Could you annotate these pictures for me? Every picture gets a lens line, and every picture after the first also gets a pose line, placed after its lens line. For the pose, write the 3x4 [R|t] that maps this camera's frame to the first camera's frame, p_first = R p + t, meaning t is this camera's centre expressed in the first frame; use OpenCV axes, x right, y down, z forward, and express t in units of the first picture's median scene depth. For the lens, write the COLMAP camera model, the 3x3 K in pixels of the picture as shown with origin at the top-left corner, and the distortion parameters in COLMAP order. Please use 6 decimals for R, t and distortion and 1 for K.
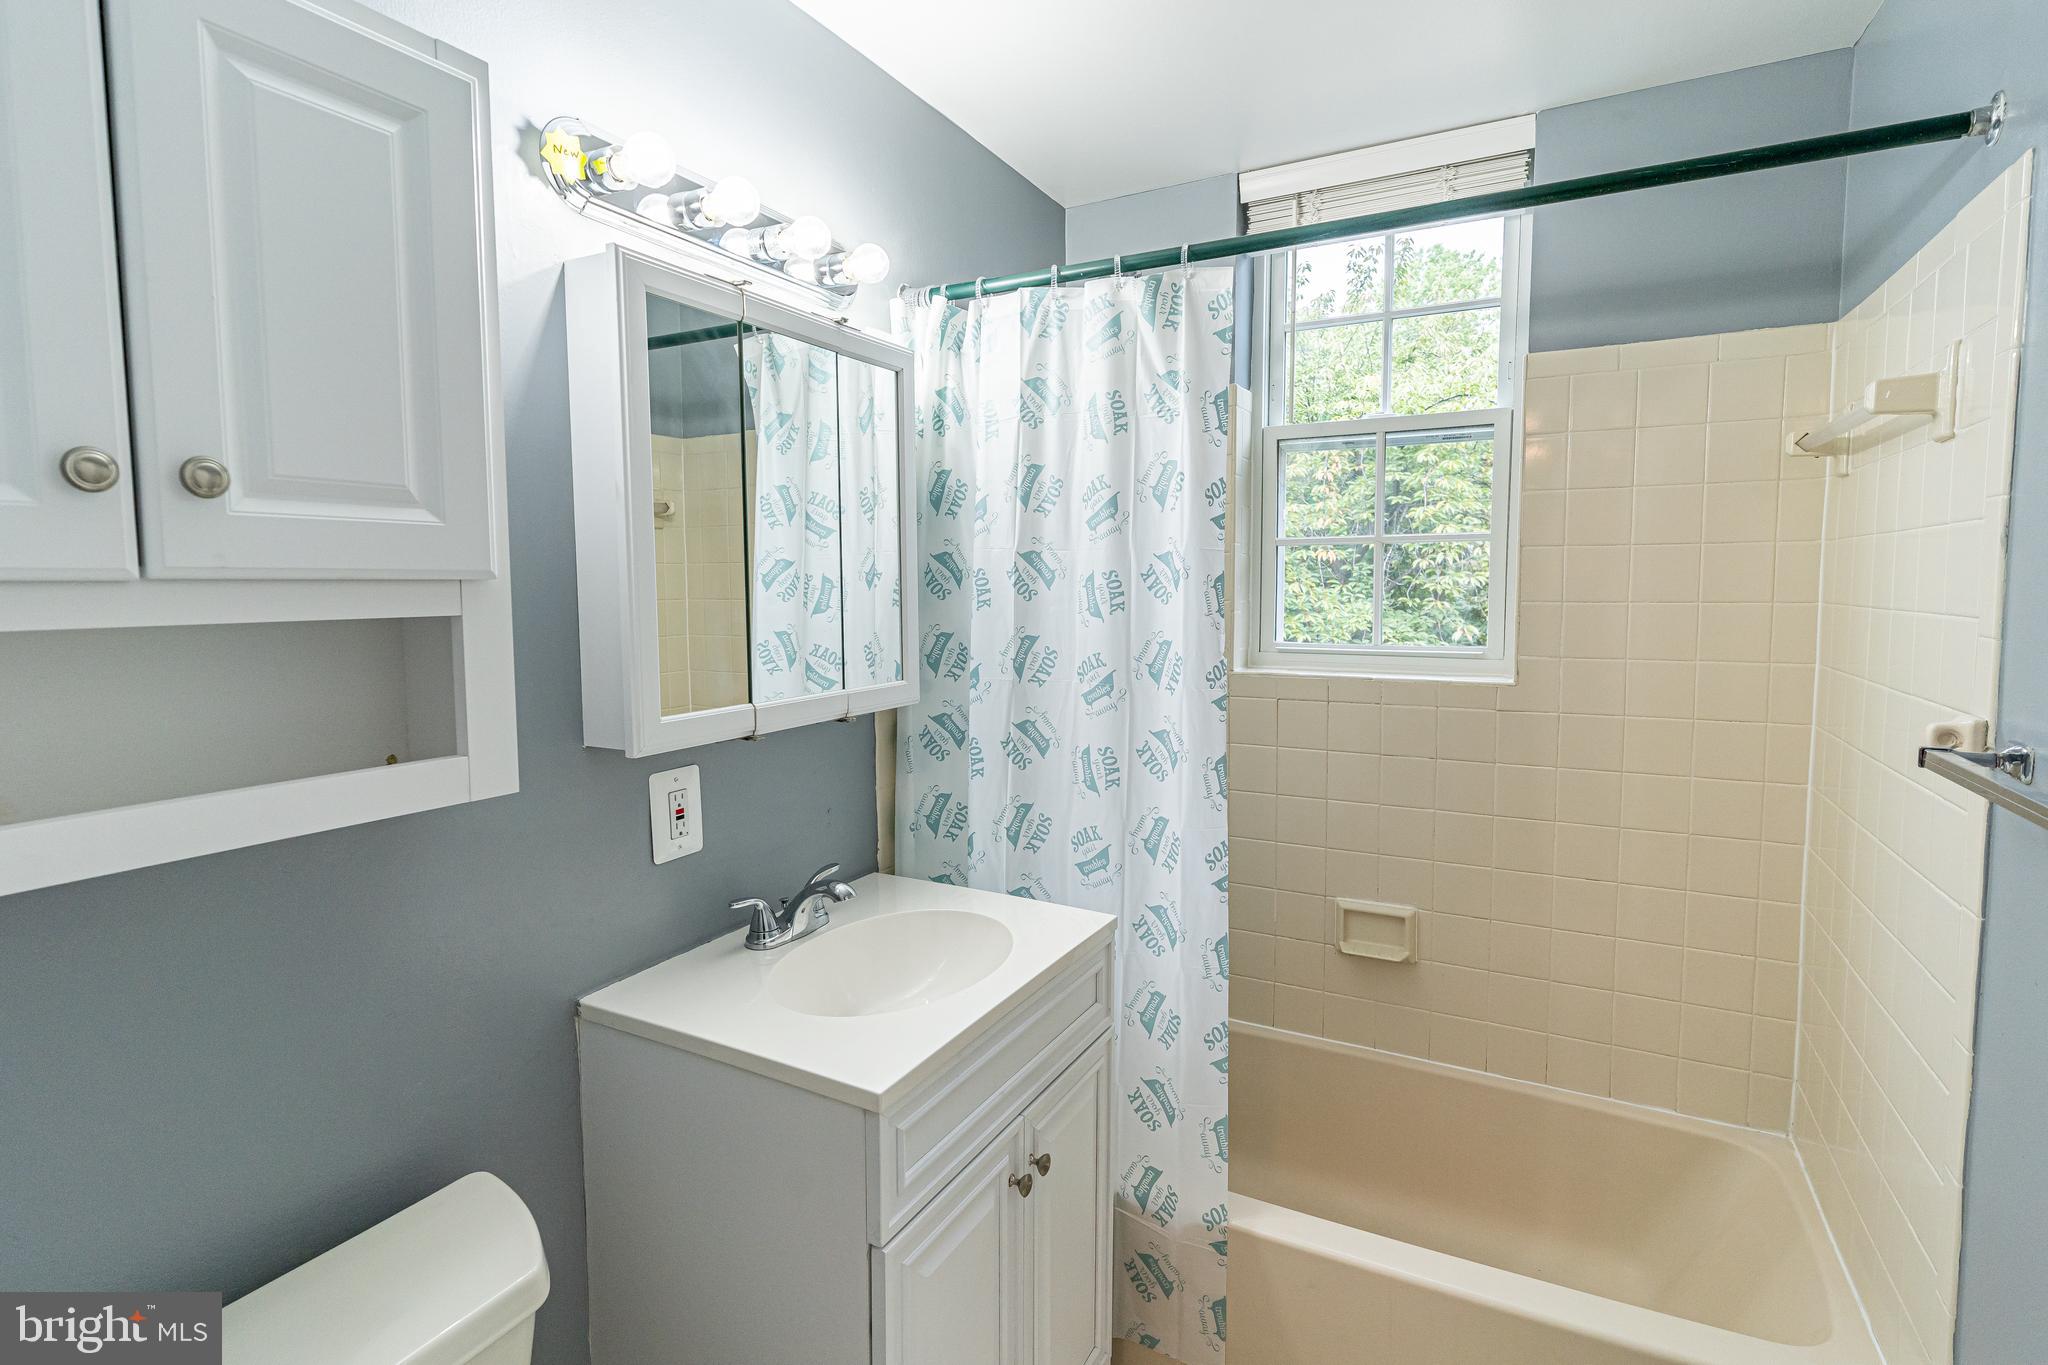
lens RADIAL K [[993.1, 0, 1020.0], [0, 993.1, 667.2], [0, 0, 1]] dist [0.005676, -0.000968]
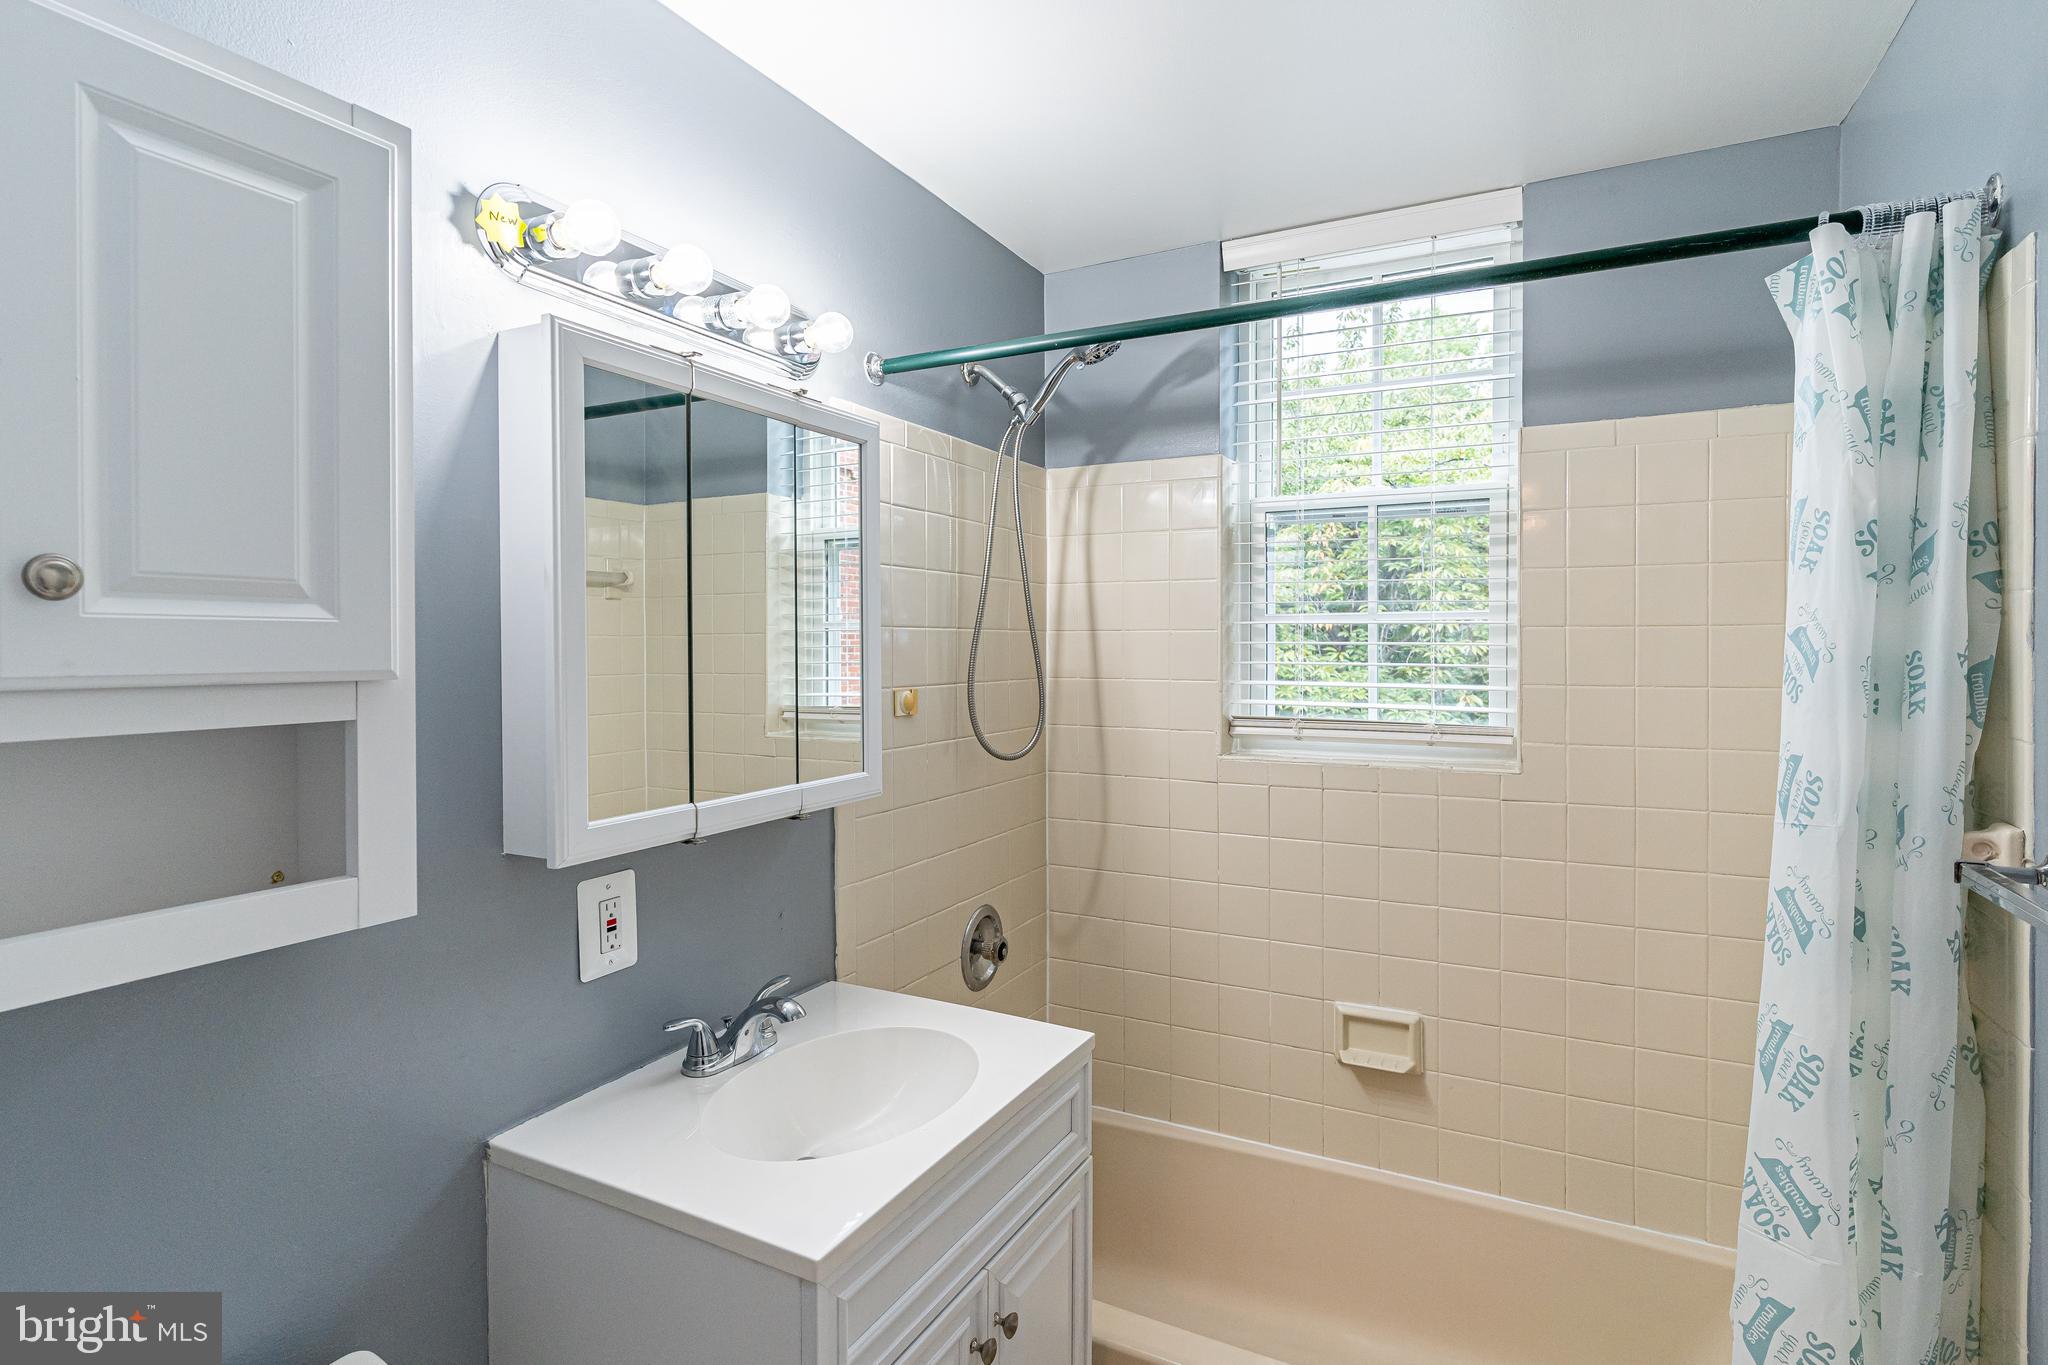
lens RADIAL K [[1034.4, 0, 1025.7], [0, 1034.4, 667.1], [0, 0, 1]] dist [-0.001894, 0.003023]
pose [[0.999847, 0.002618, 0.017308, 0.019237], [-0.001517, 0.997992, -0.063323, -0.028461], [-0.017439, 0.063287, 0.997843, 0.036093]]
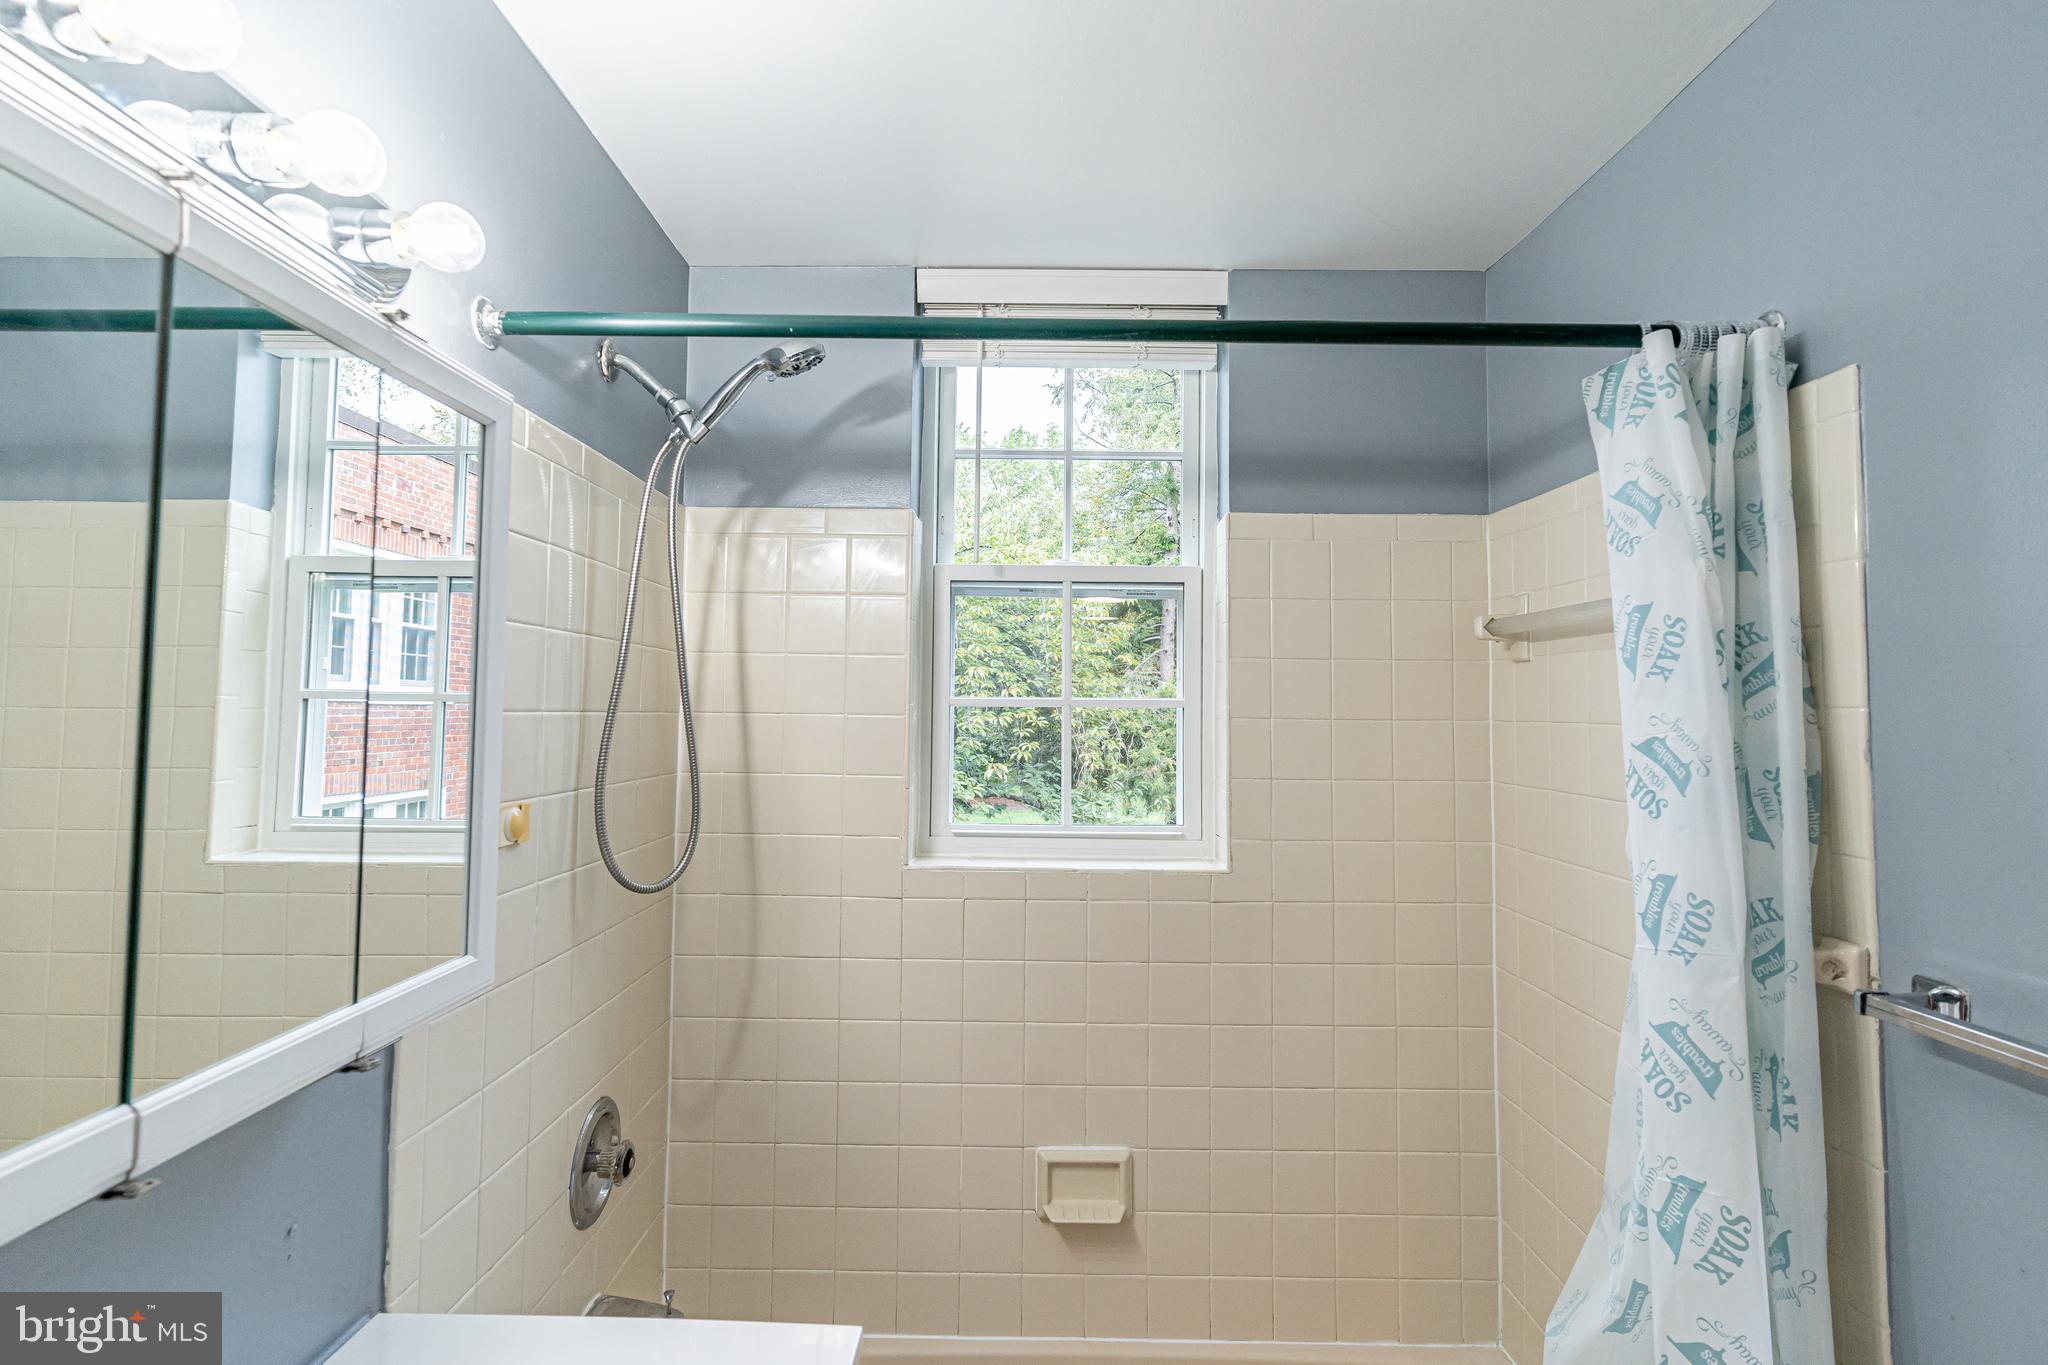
lens RADIAL K [[993.1, 0, 1016.6], [0, 993.1, 666.3], [0, 0, 1]] dist [0.005676, -0.000968]
pose [[0.882633, 0.036336, 0.468656, -0.138709], [0.024560, 0.992081, -0.123173, -0.087624], [-0.469420, 0.120227, 0.874752, 0.415227]]
